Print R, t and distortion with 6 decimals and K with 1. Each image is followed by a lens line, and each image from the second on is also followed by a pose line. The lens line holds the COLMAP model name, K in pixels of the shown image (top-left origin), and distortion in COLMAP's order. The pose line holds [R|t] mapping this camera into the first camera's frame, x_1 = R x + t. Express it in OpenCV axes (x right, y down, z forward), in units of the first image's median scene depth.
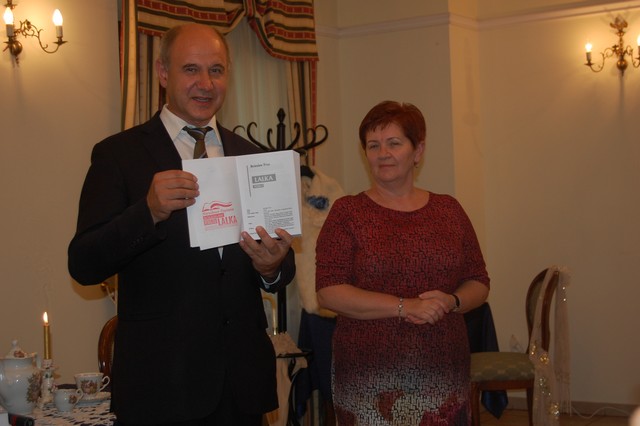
lens RADIAL K [[1203.1, 0, 320.0], [0, 1203.1, 213.0], [0, 0, 1]] dist [0.032744, -0.122525]
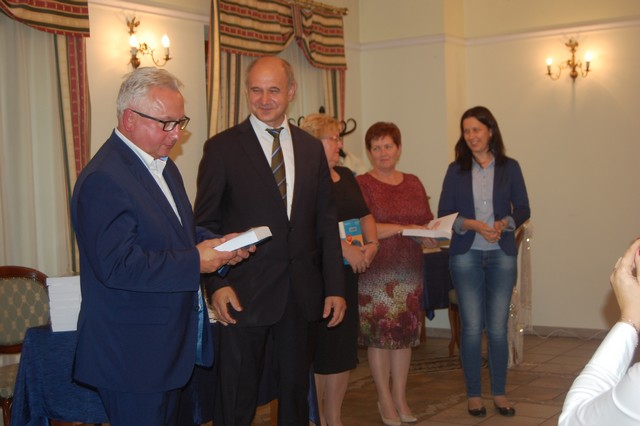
lens RADIAL K [[1019.8, 0, 320.0], [0, 1019.8, 213.0], [0, 0, 1]] dist [-0.023048, -0.011587]
pose [[0.999964, 0.008364, -0.001632, -0.029140], [-0.008316, 0.999586, 0.027557, 0.001569], [0.001862, -0.027542, 0.999619, -0.139657]]
